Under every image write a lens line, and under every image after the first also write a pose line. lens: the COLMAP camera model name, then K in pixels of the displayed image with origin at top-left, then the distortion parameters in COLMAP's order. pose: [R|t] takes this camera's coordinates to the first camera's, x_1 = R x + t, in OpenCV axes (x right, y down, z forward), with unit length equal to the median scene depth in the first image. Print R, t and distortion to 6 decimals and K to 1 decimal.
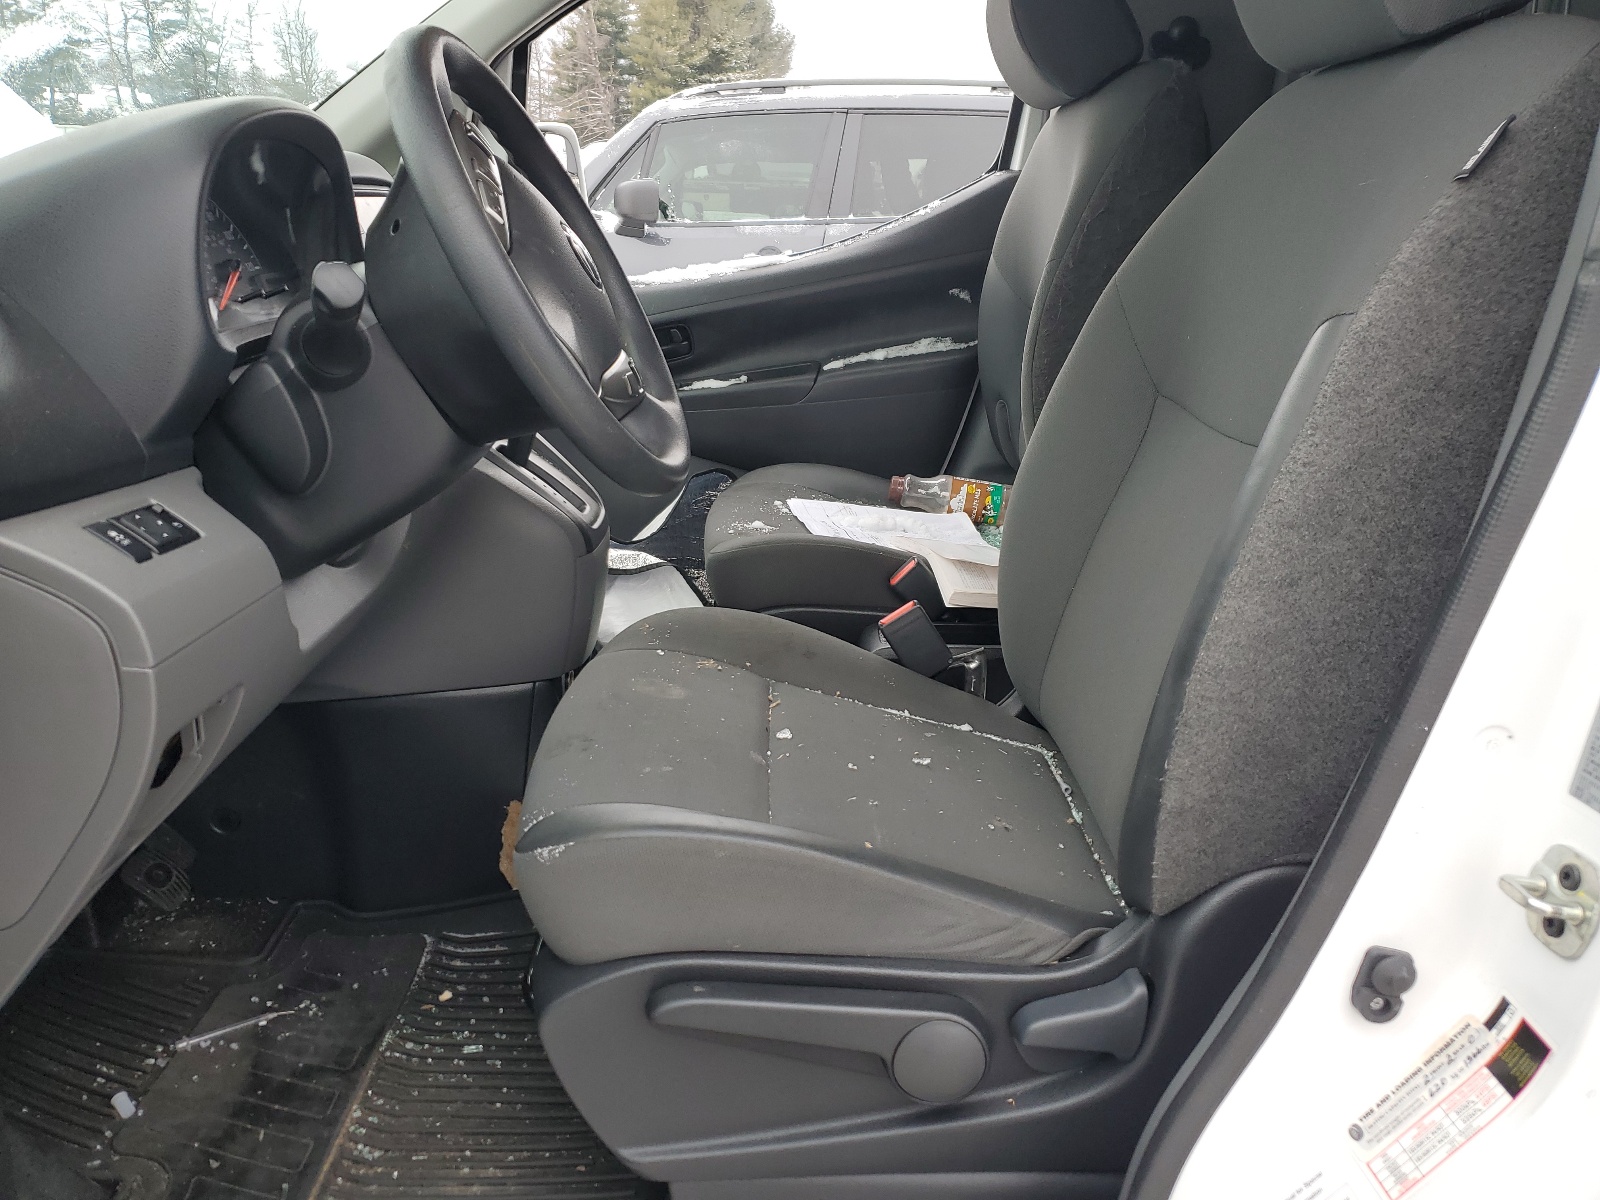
lens RADIAL K [[1216.1, 0, 800.0], [0, 1216.1, 600.0], [0, 0, 1]] dist [-0.001699, -0.001820]
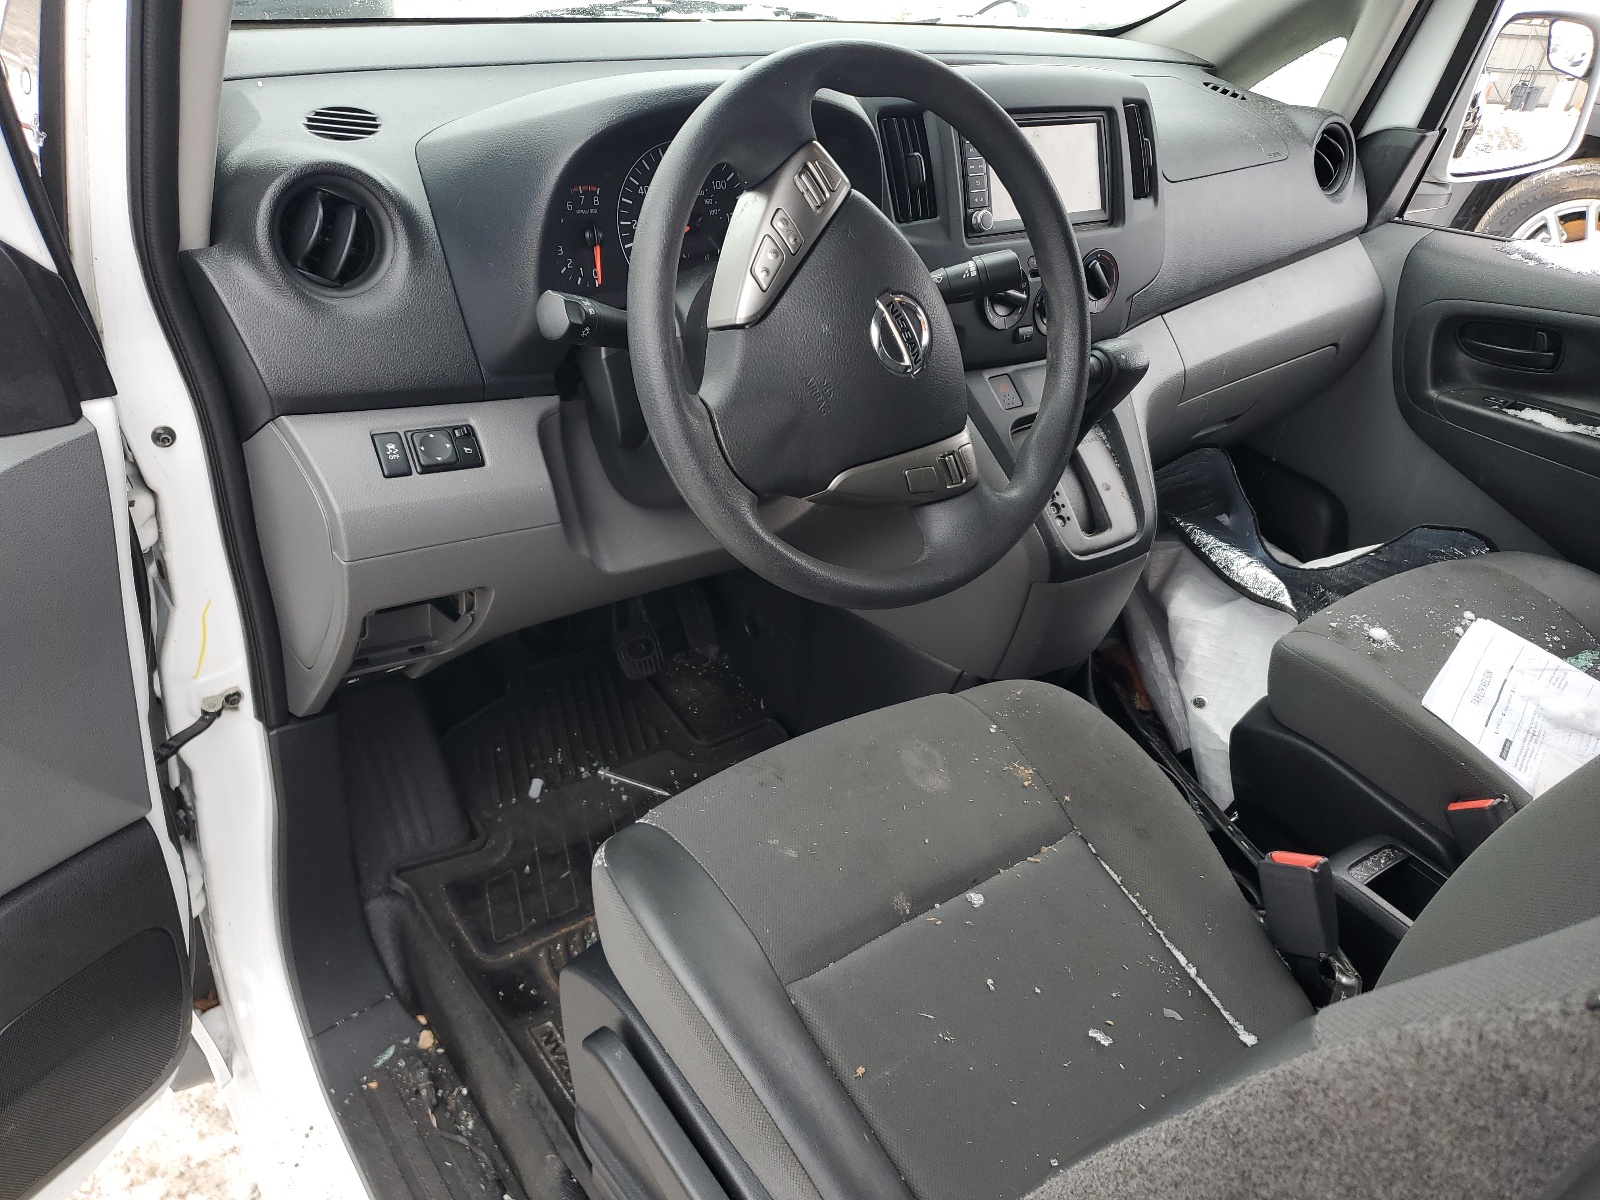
lens RADIAL K [[1183.9, 0, 800.0], [0, 1183.9, 600.0], [0, 0, 1]] dist [0.069936, -0.000552]
pose [[0.581003, 0.497032, -0.644511, 0.355223], [-0.359206, 0.867175, 0.344933, -0.321745], [0.730346, 0.031105, 0.682368, 0.314668]]
